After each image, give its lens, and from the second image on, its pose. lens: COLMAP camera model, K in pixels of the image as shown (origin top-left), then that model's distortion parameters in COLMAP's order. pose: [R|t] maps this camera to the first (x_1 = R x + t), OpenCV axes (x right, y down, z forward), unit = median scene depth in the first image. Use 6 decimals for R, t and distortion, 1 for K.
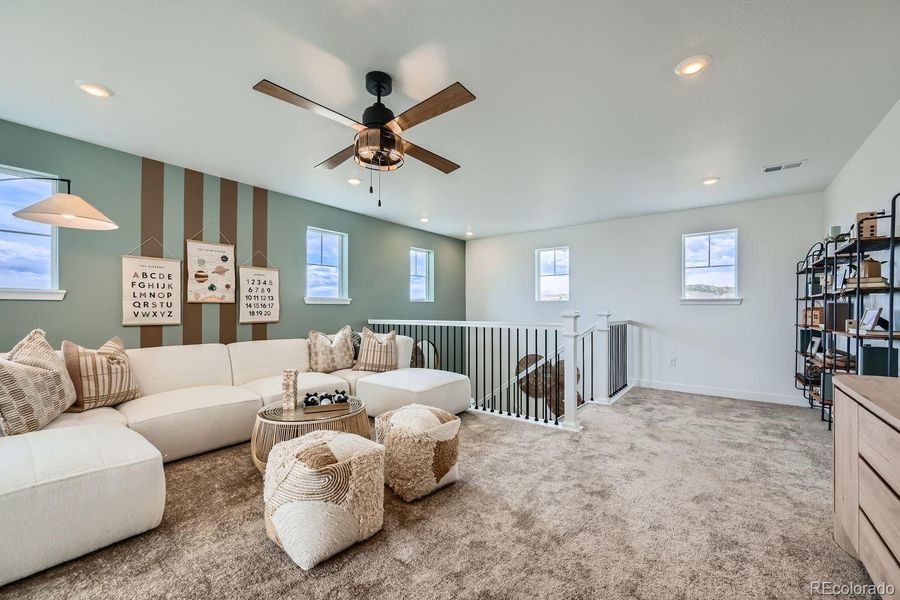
lens RADIAL K [[362.7, 0, 449.5], [0, 362.7, 311.8], [0, 0, 1]] dist [-0.002262, -0.000118]
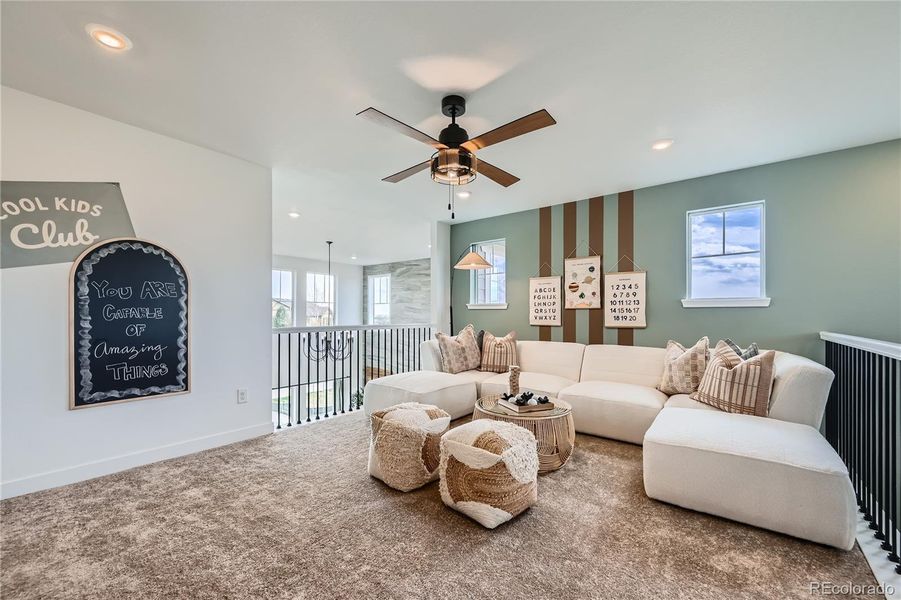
lens RADIAL K [[363.1, 0, 450.0], [0, 363.1, 311.8], [0, 0, 1]] dist [-0.002262, -0.000118]
pose [[-0.021045, -0.008999, -0.999738, 0.517810], [-0.007814, 0.999930, -0.008836, -0.000853], [0.999748, 0.007626, -0.021114, 0.587546]]
